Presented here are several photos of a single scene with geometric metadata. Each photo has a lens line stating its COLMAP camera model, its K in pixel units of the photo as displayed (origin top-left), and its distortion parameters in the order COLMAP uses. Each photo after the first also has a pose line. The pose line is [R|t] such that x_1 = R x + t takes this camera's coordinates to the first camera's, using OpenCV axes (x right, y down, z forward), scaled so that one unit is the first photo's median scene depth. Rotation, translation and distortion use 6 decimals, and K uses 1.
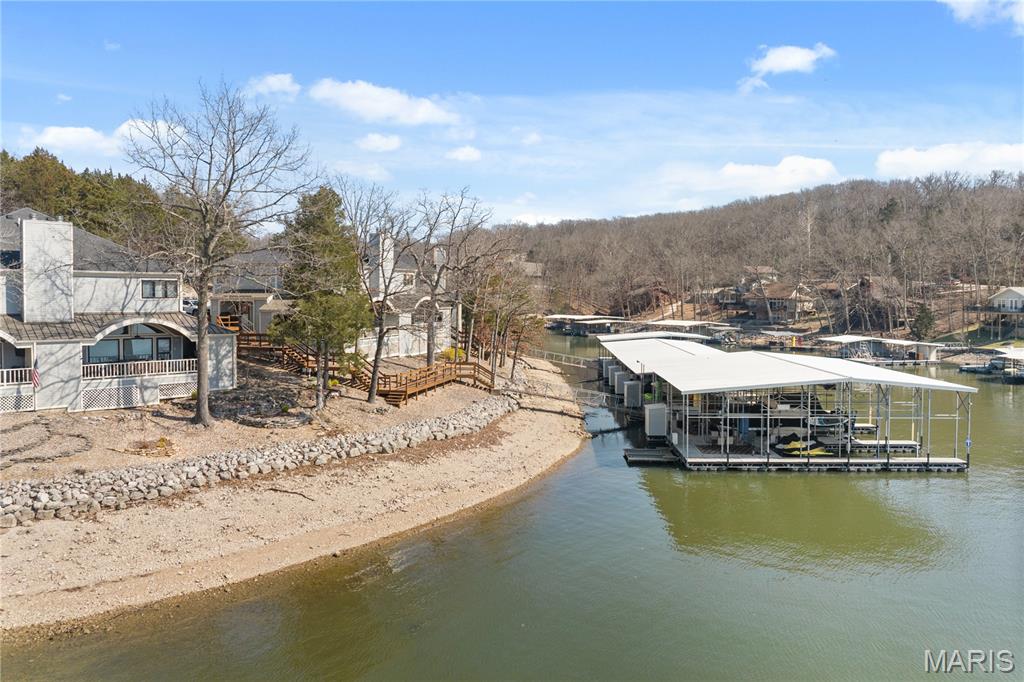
lens RADIAL K [[714.9, 0, 511.0], [0, 714.9, 309.2], [0, 0, 1]] dist [-0.045489, 0.001989]
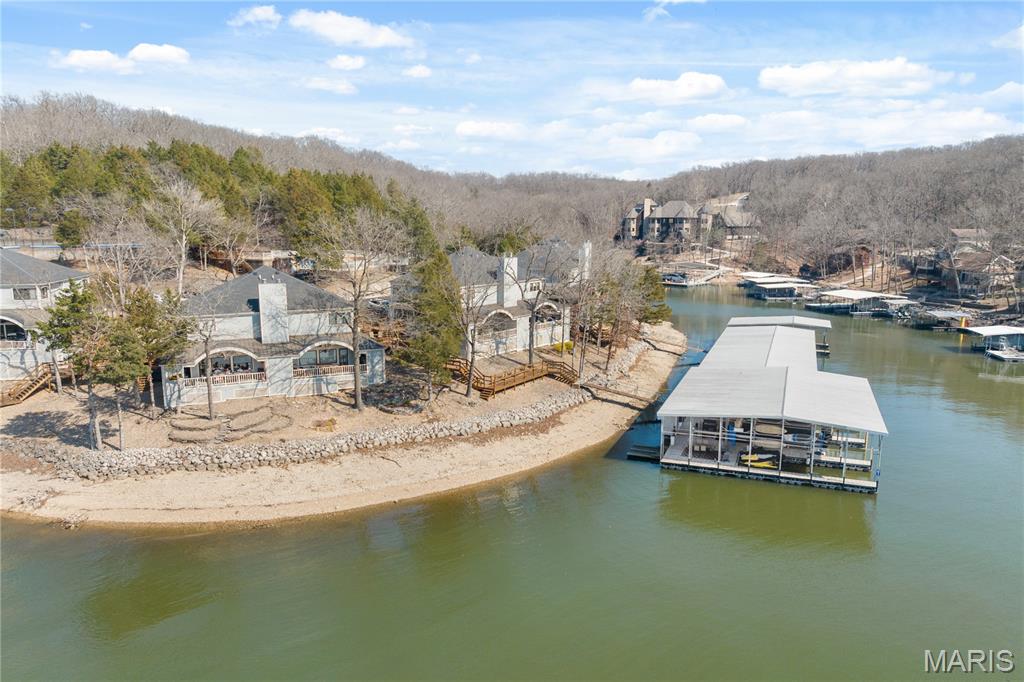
lens RADIAL K [[710.5, 0, 512.0], [0, 710.5, 341.0], [0, 0, 1]] dist [-0.037720, -0.002225]
pose [[0.941346, 0.052319, -0.333363, 0.437519], [-0.001782, 0.988664, 0.150133, -0.239467], [0.337438, -0.140733, 0.930768, -0.387008]]
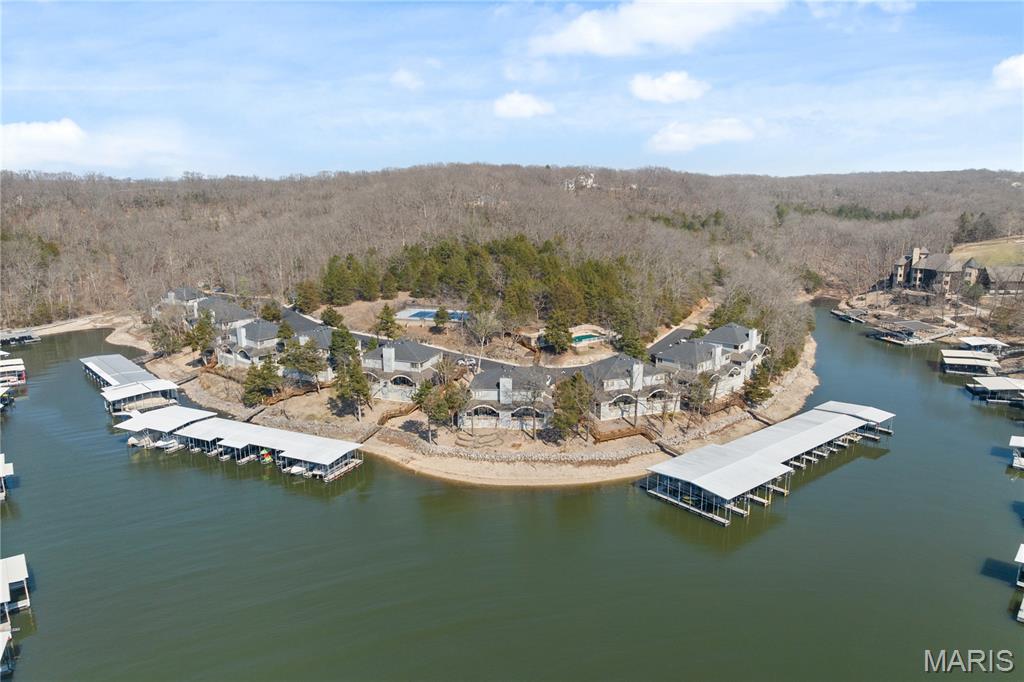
lens RADIAL K [[710.3, 0, 511.2], [0, 710.3, 318.0], [0, 0, 1]] dist [-0.026528, -0.001198]
pose [[0.651879, 0.130187, -0.747064, 2.086582], [-0.004193, 0.985757, 0.168123, -1.047808], [0.758311, -0.106463, 0.643140, -1.337010]]
